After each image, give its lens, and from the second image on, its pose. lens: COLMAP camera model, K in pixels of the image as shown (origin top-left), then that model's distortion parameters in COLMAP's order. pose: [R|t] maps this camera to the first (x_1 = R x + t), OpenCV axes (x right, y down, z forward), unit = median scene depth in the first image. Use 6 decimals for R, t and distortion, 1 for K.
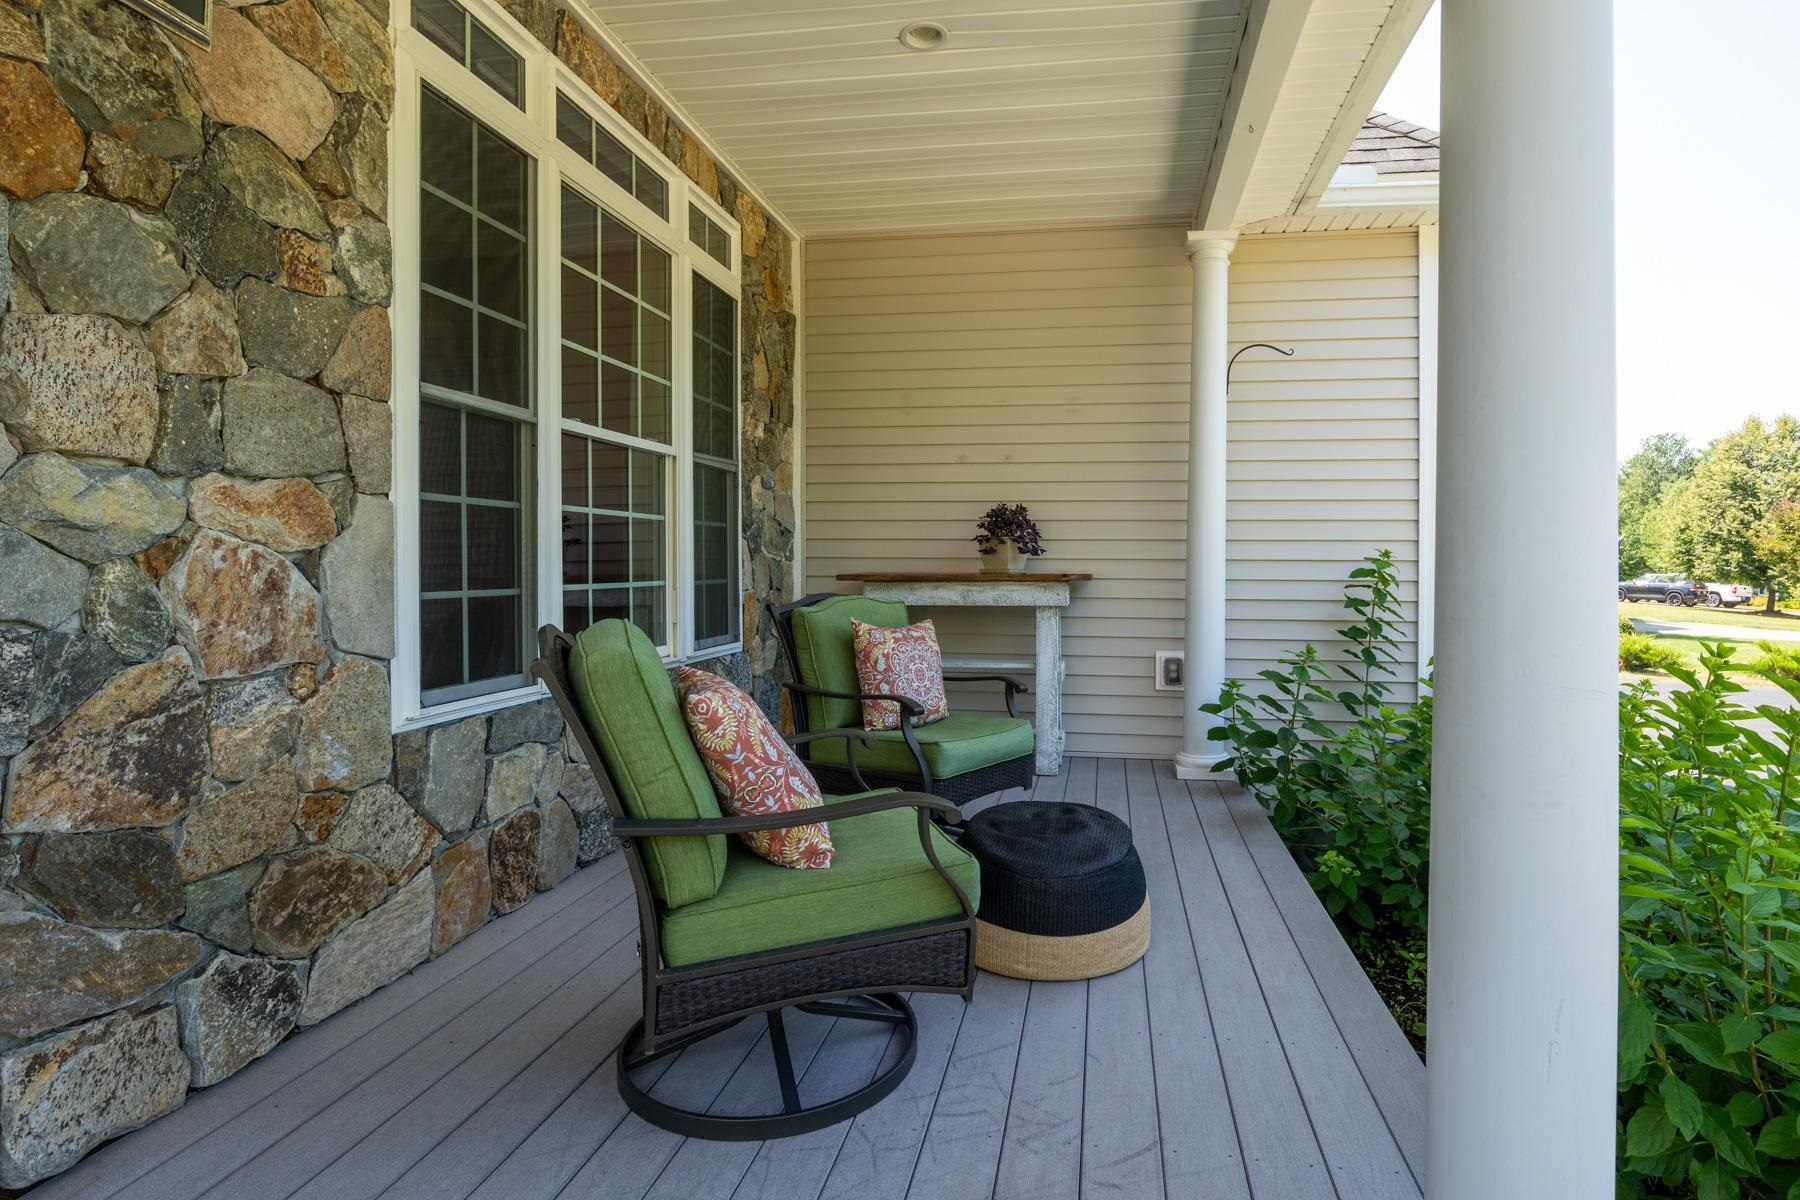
lens RADIAL K [[927.7, 0, 938.8], [0, 927.7, 571.0], [0, 0, 1]] dist [-0.027165, 0.009578]
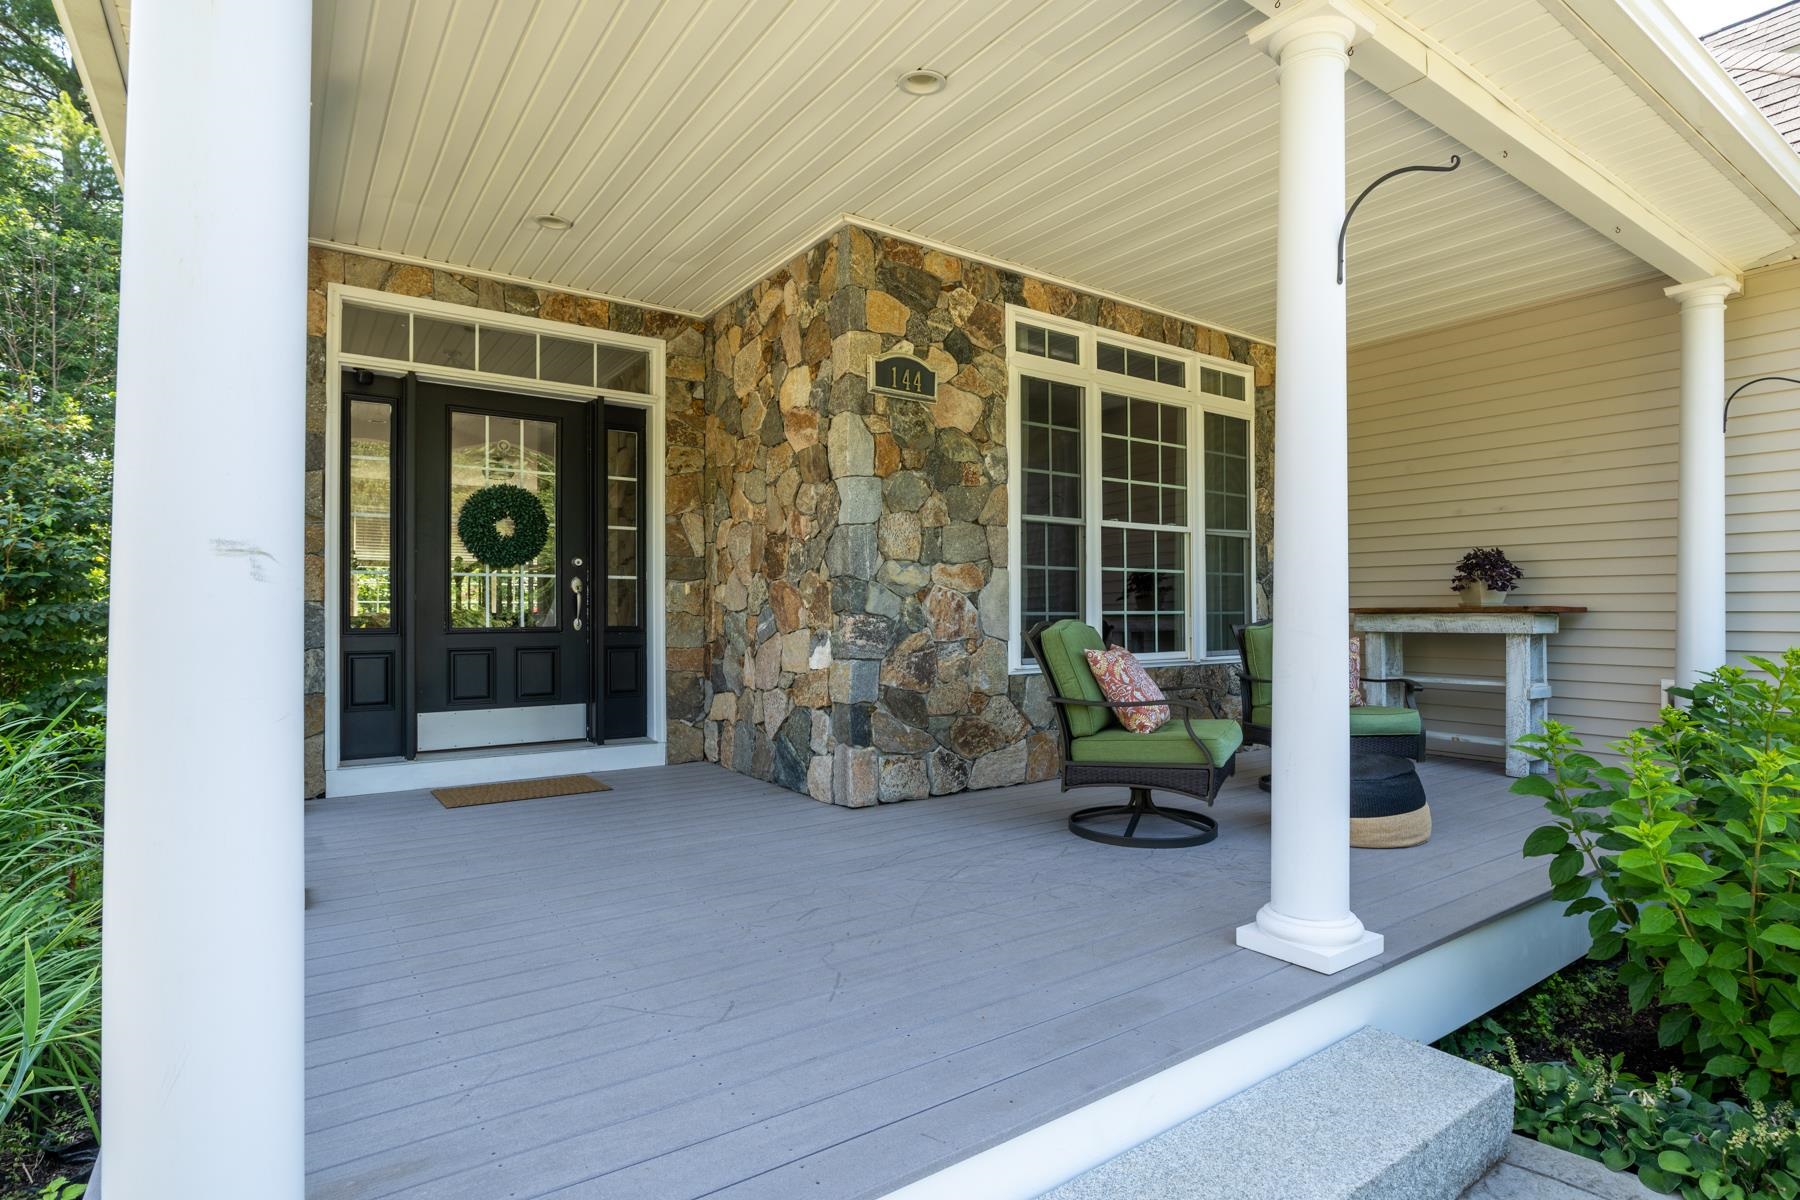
lens RADIAL K [[911.4, 0, 990.1], [0, 911.4, 600.6], [0, 0, 1]] dist [-0.003613, -0.000303]
pose [[0.754177, -0.015143, -0.656497, 0.997723], [0.000288, 0.999742, -0.022731, 0.058472], [0.656671, 0.016954, 0.753986, -0.843985]]
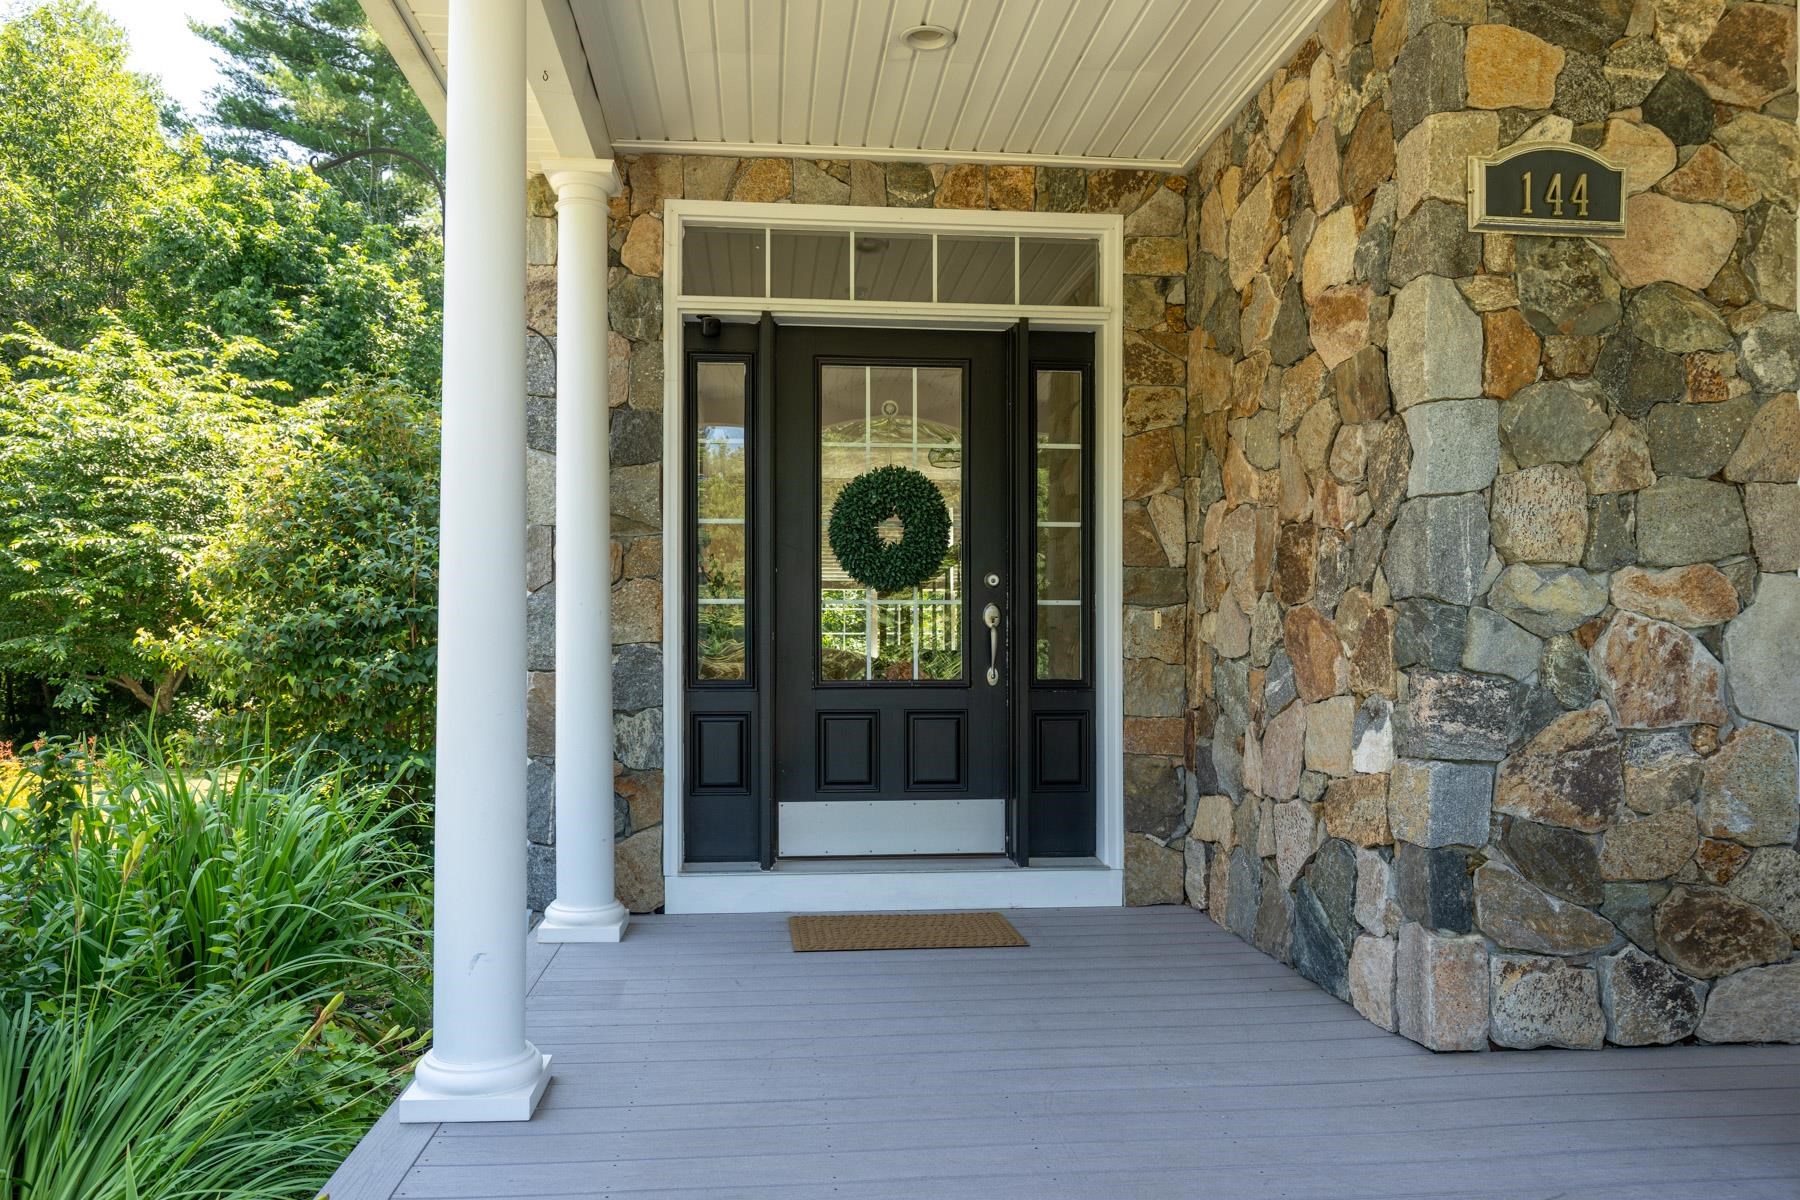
lens RADIAL K [[1316.0, 0, 909.0], [0, 1316.0, 646.5], [0, 0, 1]] dist [0.002210, 0.004479]
pose [[0.292573, -0.002479, -0.956240, 0.641250], [-0.008099, 0.999954, -0.005071, 0.020870], [0.956209, 0.009229, 0.292539, -0.473738]]
